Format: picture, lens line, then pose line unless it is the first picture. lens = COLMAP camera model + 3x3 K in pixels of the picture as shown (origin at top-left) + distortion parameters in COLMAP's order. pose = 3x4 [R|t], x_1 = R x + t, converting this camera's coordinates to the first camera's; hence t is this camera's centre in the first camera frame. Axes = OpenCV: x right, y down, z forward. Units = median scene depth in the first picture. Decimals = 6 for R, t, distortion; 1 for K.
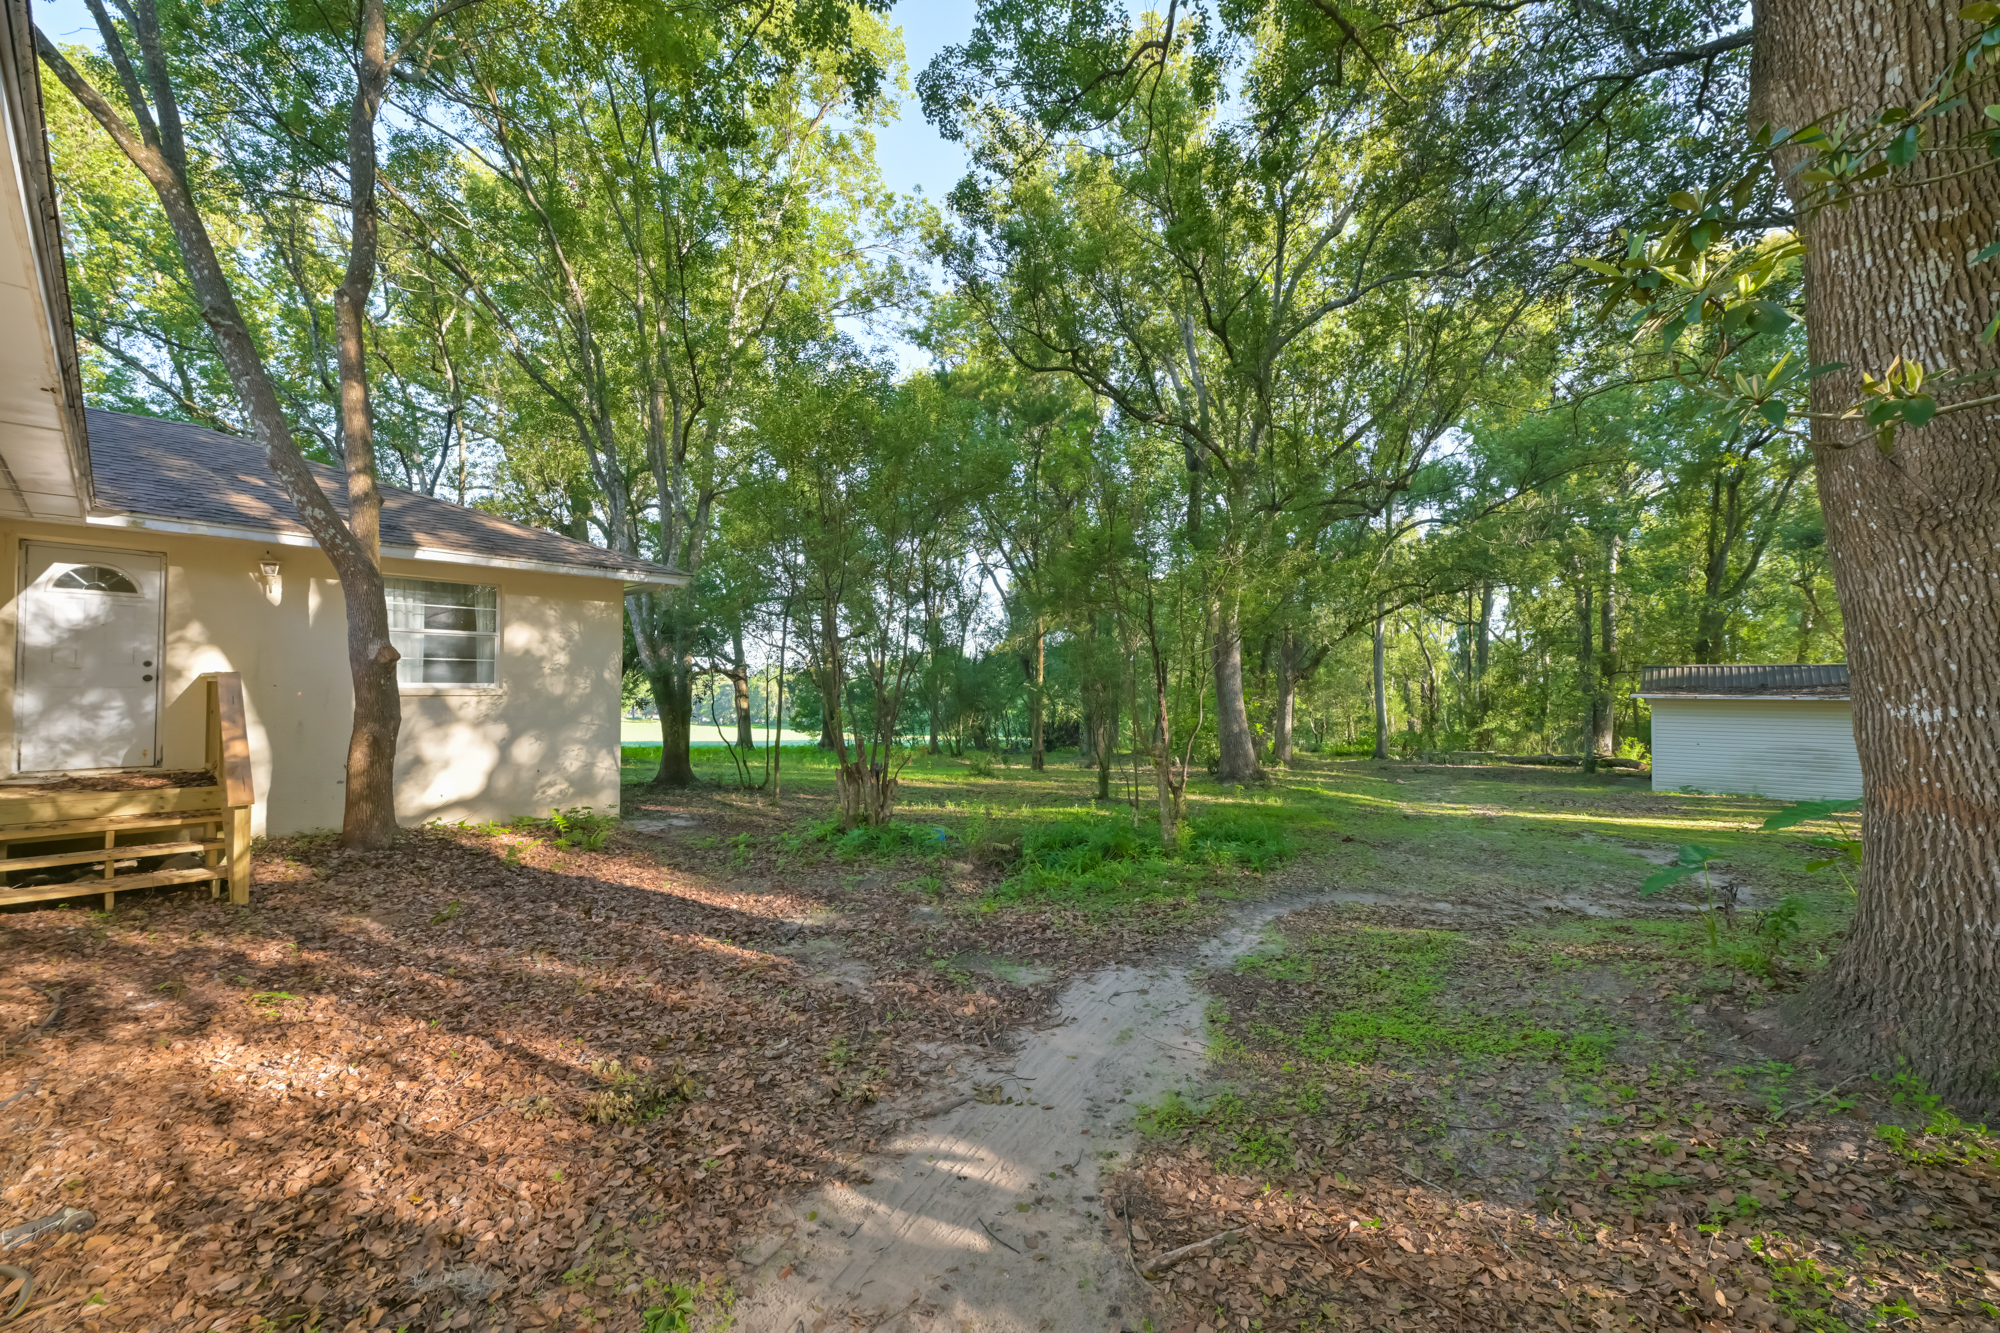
lens RADIAL K [[809.9, 0, 990.8], [0, 809.9, 670.4], [0, 0, 1]] dist [0.002882, -0.001351]
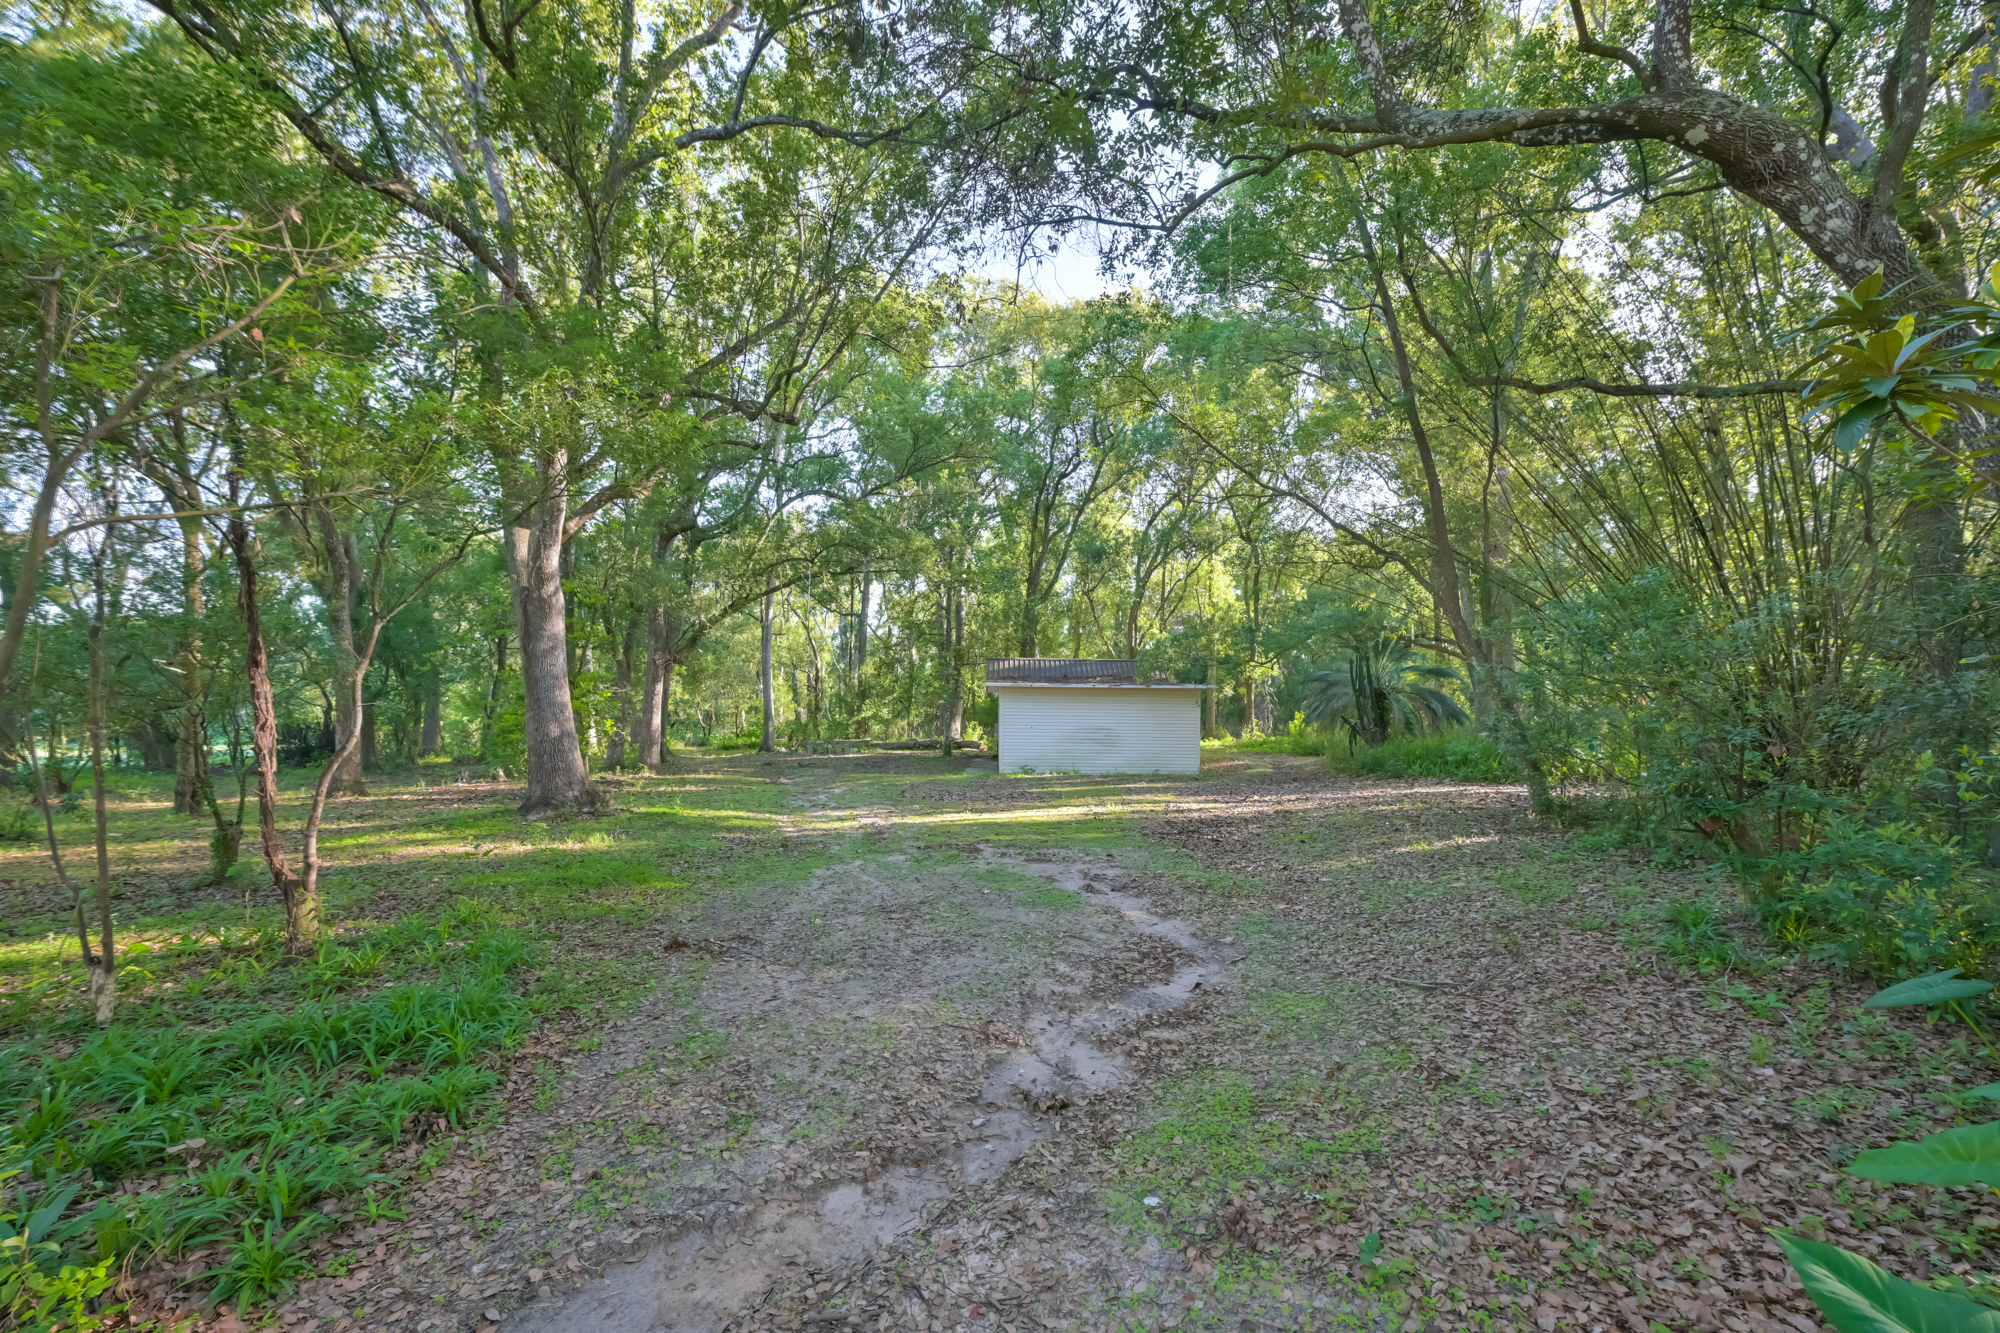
lens RADIAL K [[809.9, 0, 997.3], [0, 809.9, 670.8], [0, 0, 1]] dist [0.002882, -0.001351]
pose [[0.752959, 0.011798, 0.657962, 0.063307], [-0.019473, 0.999801, 0.004358, 0.005614], [-0.657779, -0.016094, 0.753039, 0.118602]]
